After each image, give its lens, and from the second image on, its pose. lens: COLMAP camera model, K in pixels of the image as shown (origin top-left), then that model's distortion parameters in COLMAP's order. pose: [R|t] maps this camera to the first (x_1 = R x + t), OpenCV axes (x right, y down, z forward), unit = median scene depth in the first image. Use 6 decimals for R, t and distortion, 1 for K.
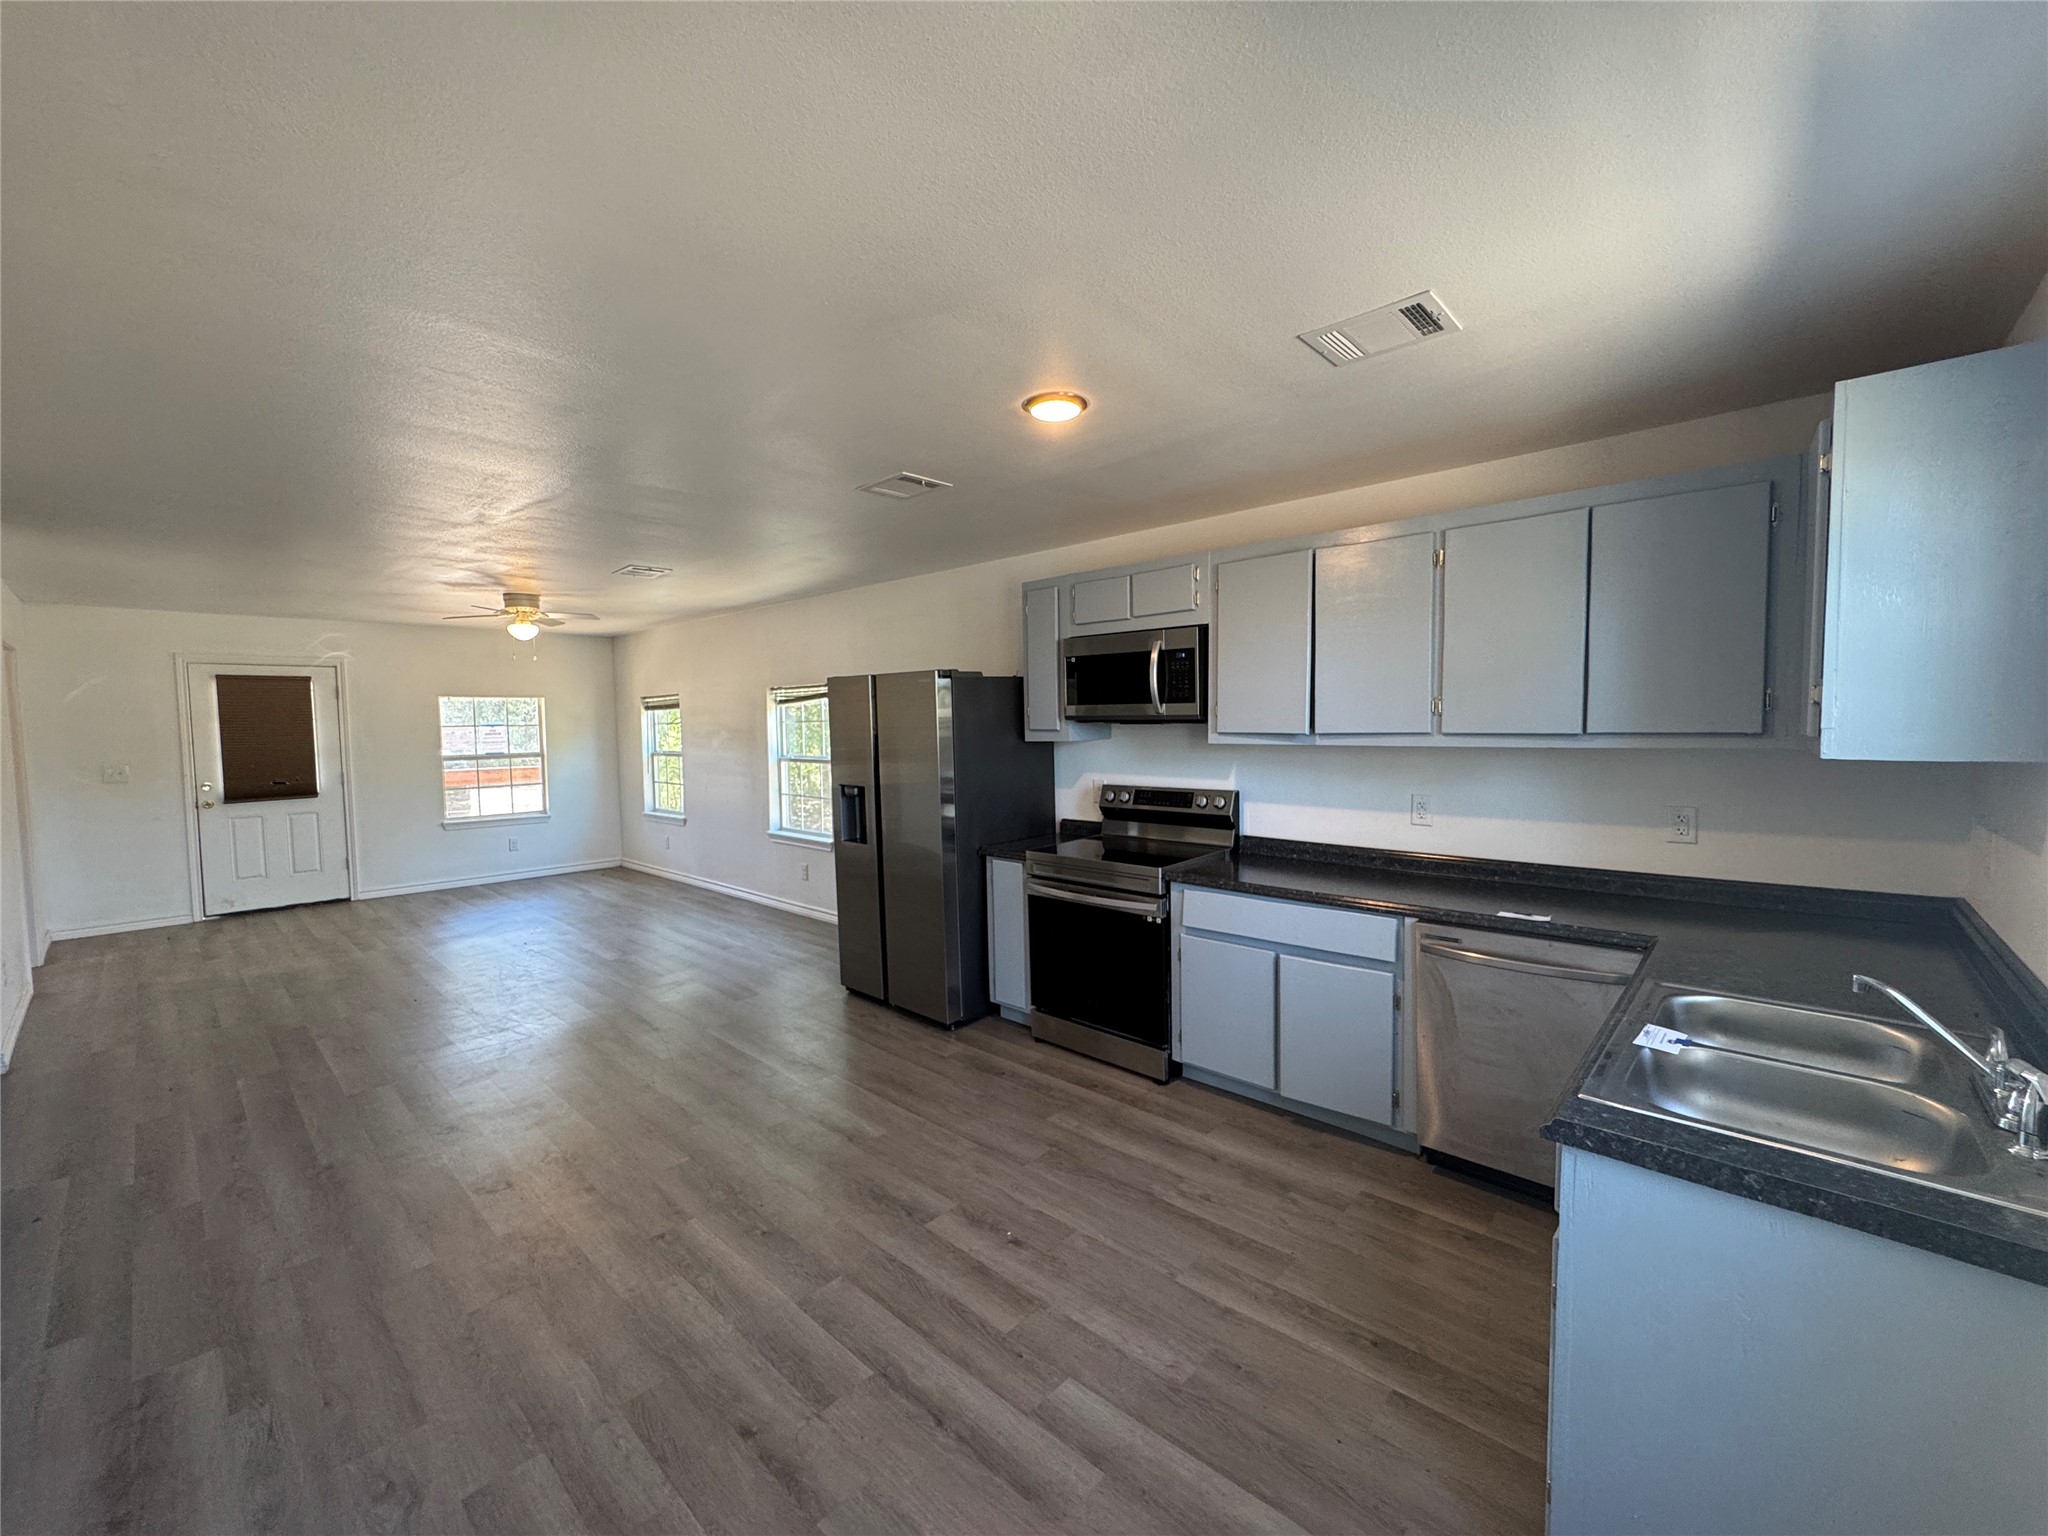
lens RADIAL K [[822.5, 0, 1018.2], [0, 822.5, 765.2], [0, 0, 1]] dist [-0.003820, -0.000083]
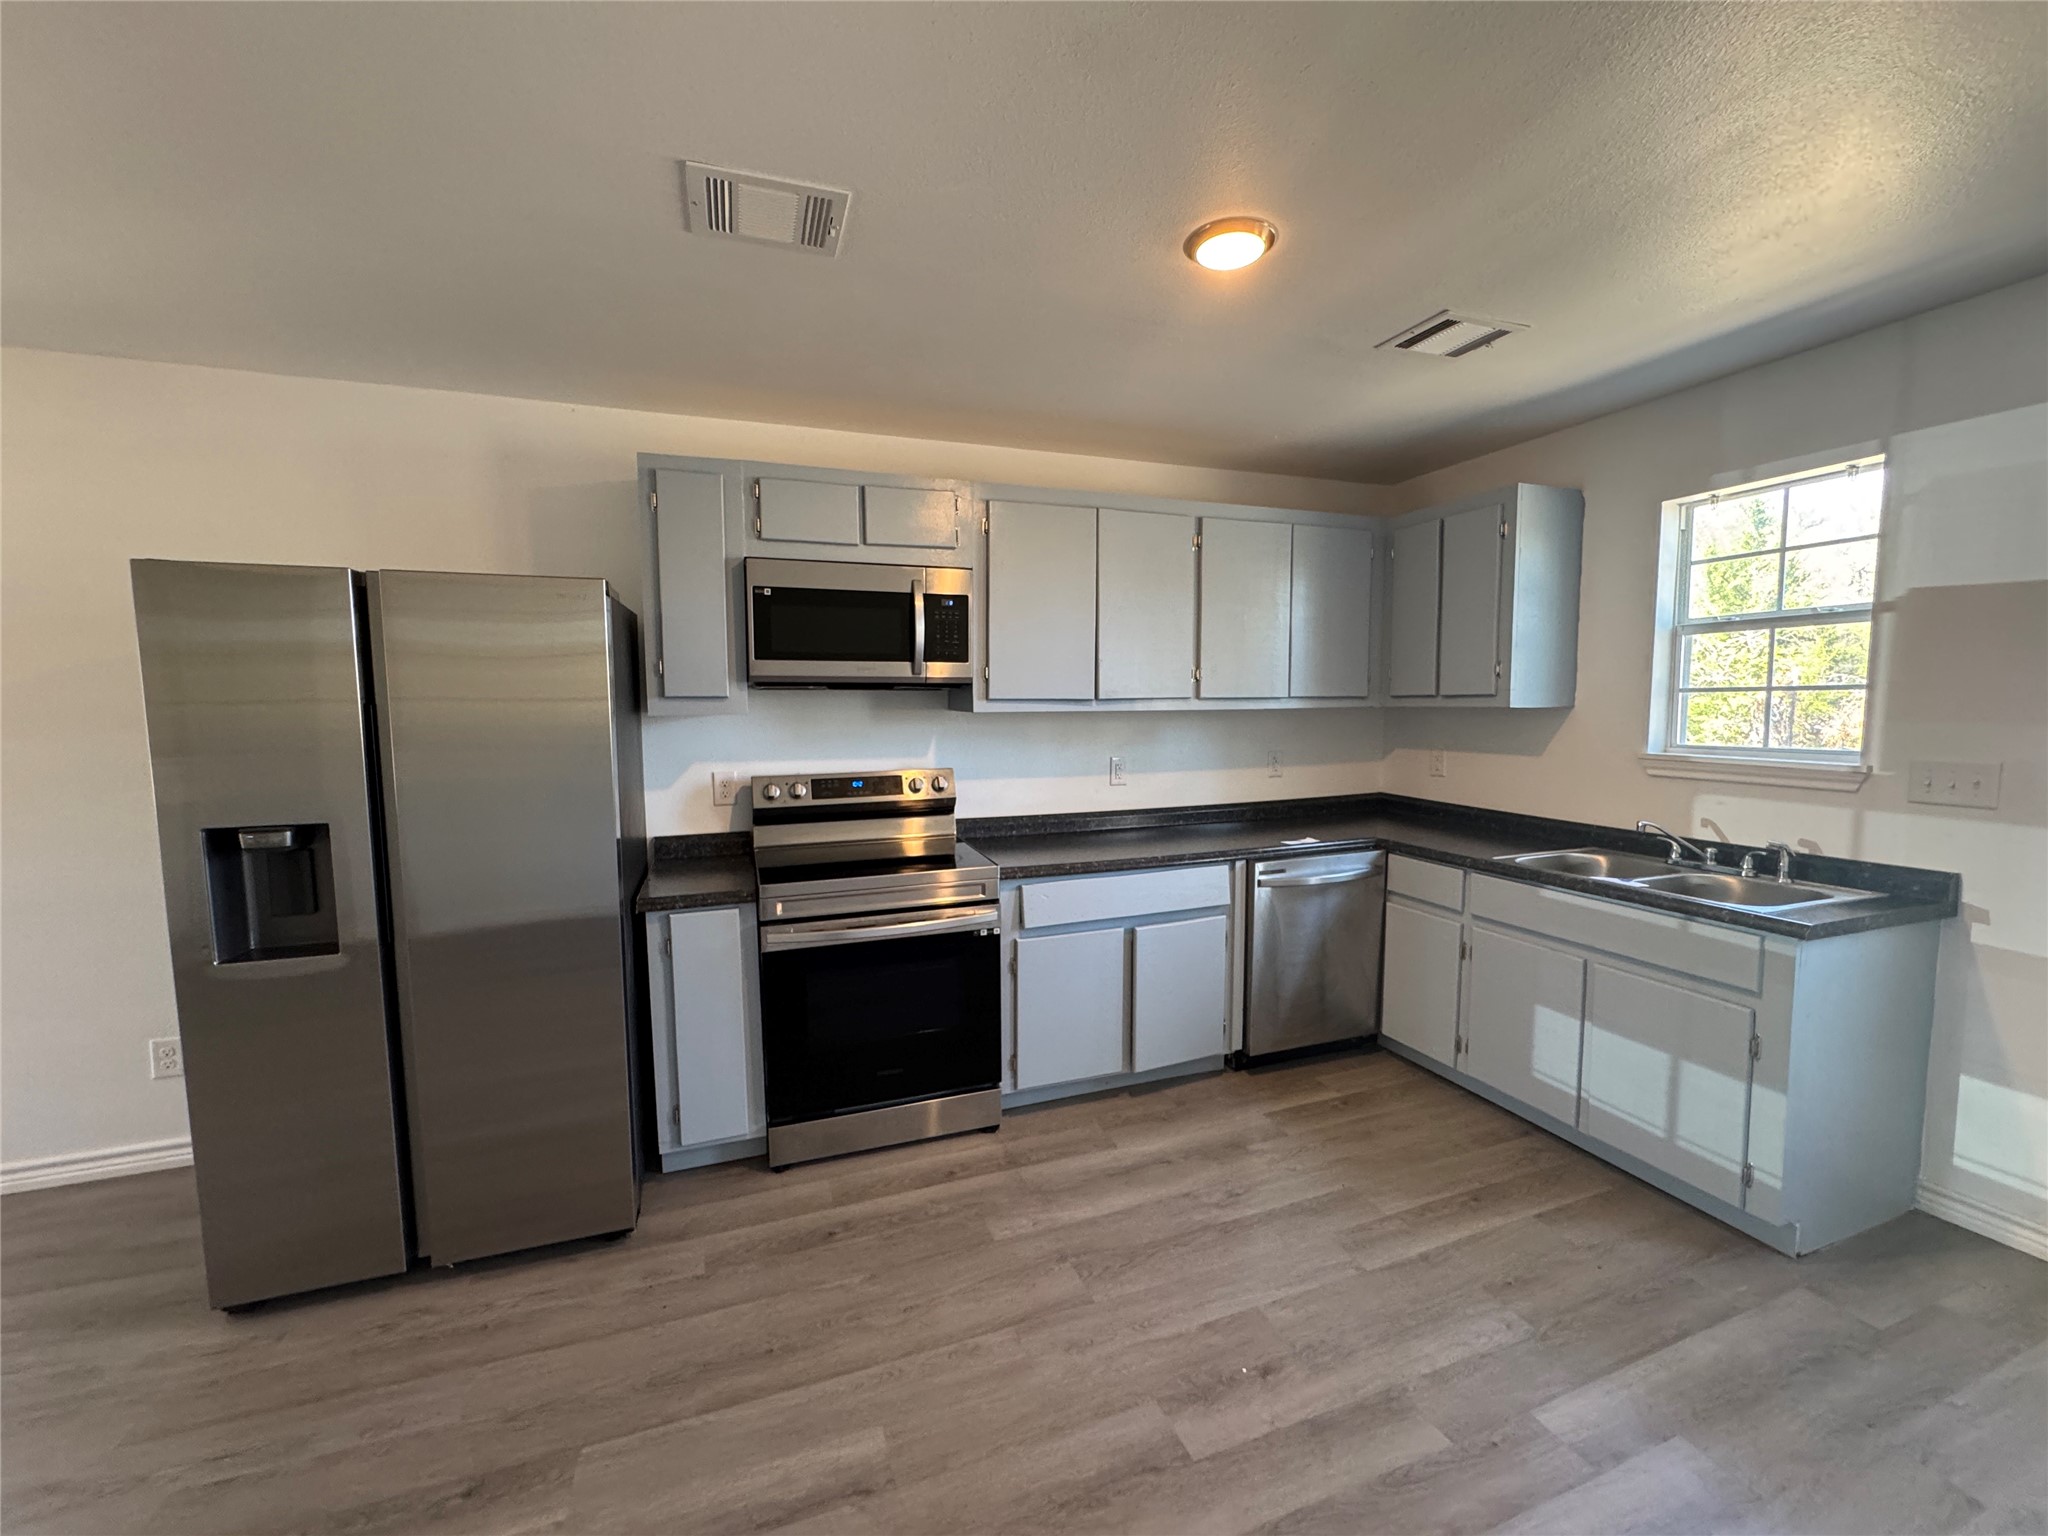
lens RADIAL K [[822.5, 0, 1018.2], [0, 822.5, 765.2], [0, 0, 1]] dist [-0.003820, -0.000083]
pose [[0.453270, -0.062580, 0.889174, -0.446096], [0.049627, 0.997757, 0.044924, -0.007365], [-0.889991, 0.023764, 0.455359, 0.516658]]
